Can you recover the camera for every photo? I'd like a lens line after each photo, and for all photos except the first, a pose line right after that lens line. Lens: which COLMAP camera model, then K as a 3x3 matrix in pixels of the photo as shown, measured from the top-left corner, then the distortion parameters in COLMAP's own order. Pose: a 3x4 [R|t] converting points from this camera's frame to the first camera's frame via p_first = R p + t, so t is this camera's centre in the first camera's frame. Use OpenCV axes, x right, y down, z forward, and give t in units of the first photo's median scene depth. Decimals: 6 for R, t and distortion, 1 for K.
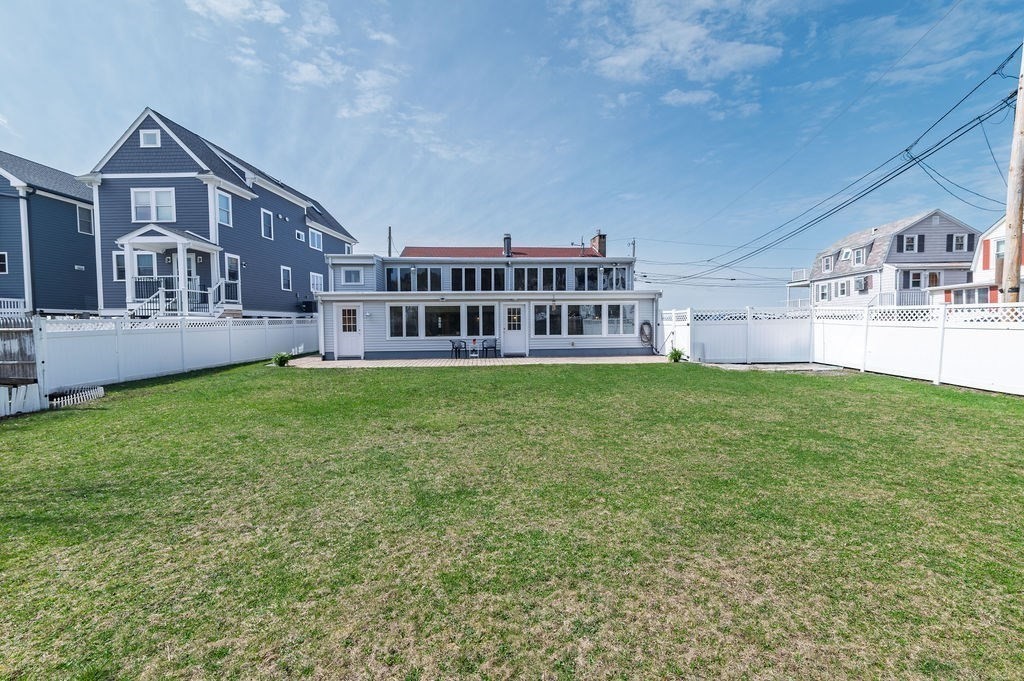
lens RADIAL K [[474.2, 0, 512.0], [0, 474.2, 340.5], [0, 0, 1]] dist [-0.046093, -0.000024]
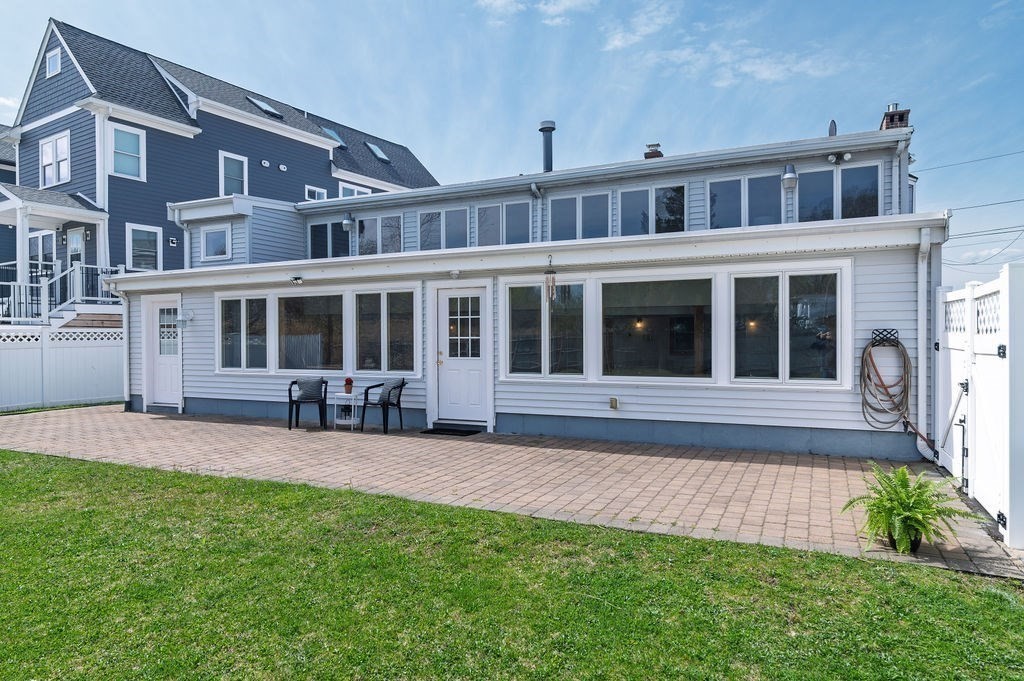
lens RADIAL K [[676.6, 0, 512.0], [0, 676.6, 340.5], [0, 0, 1]] dist [-0.035239, -0.001957]
pose [[0.840806, 0.004017, -0.541321, 0.309080], [-0.027656, 0.998985, -0.035544, -0.016970], [0.540629, 0.044856, 0.840064, 0.565771]]
